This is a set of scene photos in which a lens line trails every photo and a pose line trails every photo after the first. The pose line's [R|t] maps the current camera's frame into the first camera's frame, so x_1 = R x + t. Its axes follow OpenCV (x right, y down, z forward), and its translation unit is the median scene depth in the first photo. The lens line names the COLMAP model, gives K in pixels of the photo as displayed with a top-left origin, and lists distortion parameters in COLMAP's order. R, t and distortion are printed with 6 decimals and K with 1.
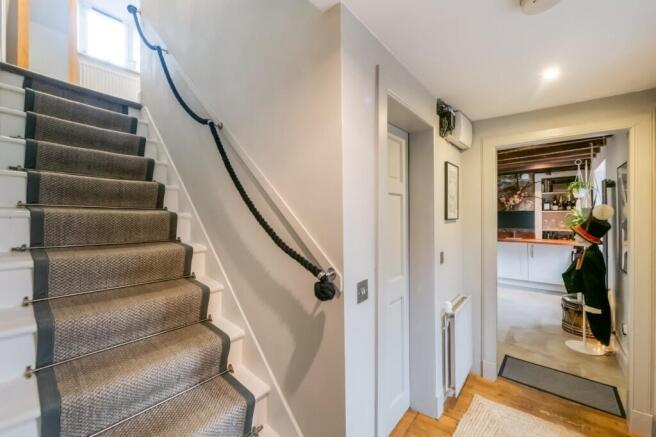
lens RADIAL K [[261.5, 0, 329.4], [0, 261.5, 214.3], [0, 0, 1]] dist [-0.000300, -0.000050]
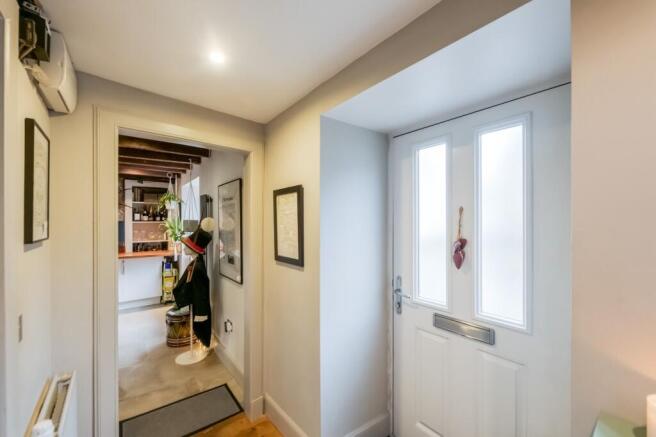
lens RADIAL K [[265.0, 0, 328.4], [0, 265.0, 223.3], [0, 0, 1]] dist [-0.000084, 0.000011]
pose [[0.187681, 0.001732, 0.982229, 0.050700], [-0.002568, 0.999996, -0.001272, -0.010686], [-0.982227, -0.002284, 0.187684, 0.243719]]
